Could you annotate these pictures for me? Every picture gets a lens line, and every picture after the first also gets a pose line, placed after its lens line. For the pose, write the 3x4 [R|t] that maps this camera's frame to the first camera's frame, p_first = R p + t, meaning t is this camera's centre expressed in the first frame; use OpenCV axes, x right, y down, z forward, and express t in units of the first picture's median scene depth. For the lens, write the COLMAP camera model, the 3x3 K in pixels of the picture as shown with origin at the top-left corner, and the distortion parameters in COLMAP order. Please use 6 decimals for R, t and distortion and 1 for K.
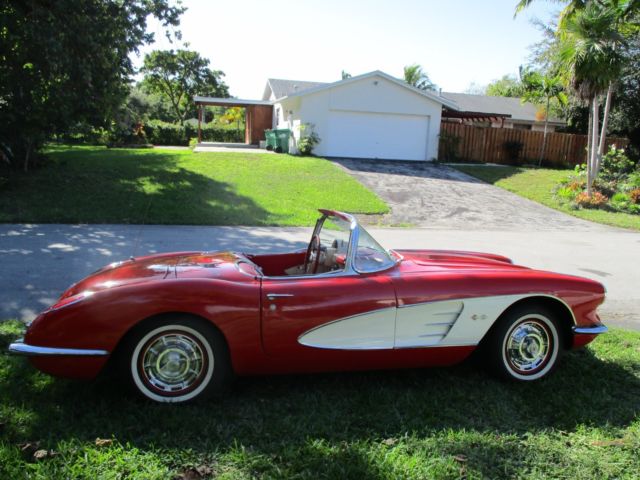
lens RADIAL K [[534.5, 0, 320.0], [0, 534.5, 240.0], [0, 0, 1]] dist [-0.013508, 0.005500]
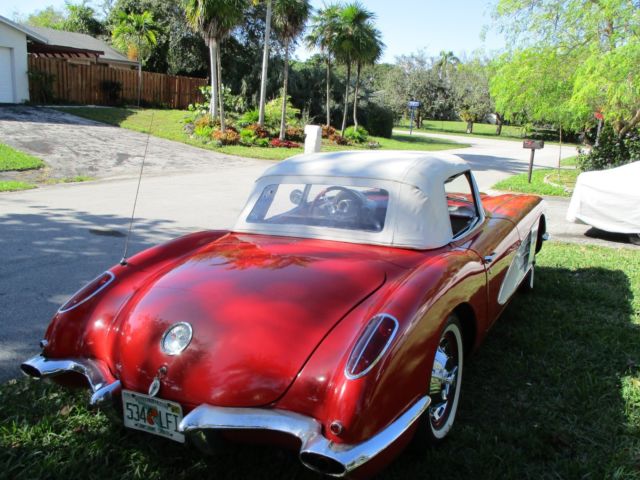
lens RADIAL K [[534.5, 0, 320.0], [0, 534.5, 240.0], [0, 0, 1]] dist [-0.013508, 0.005500]
pose [[0.690936, -0.191543, 0.697078, -0.120823], [0.117397, 0.981190, 0.153248, -0.010807], [-0.713320, -0.024050, 0.700426, 0.080644]]
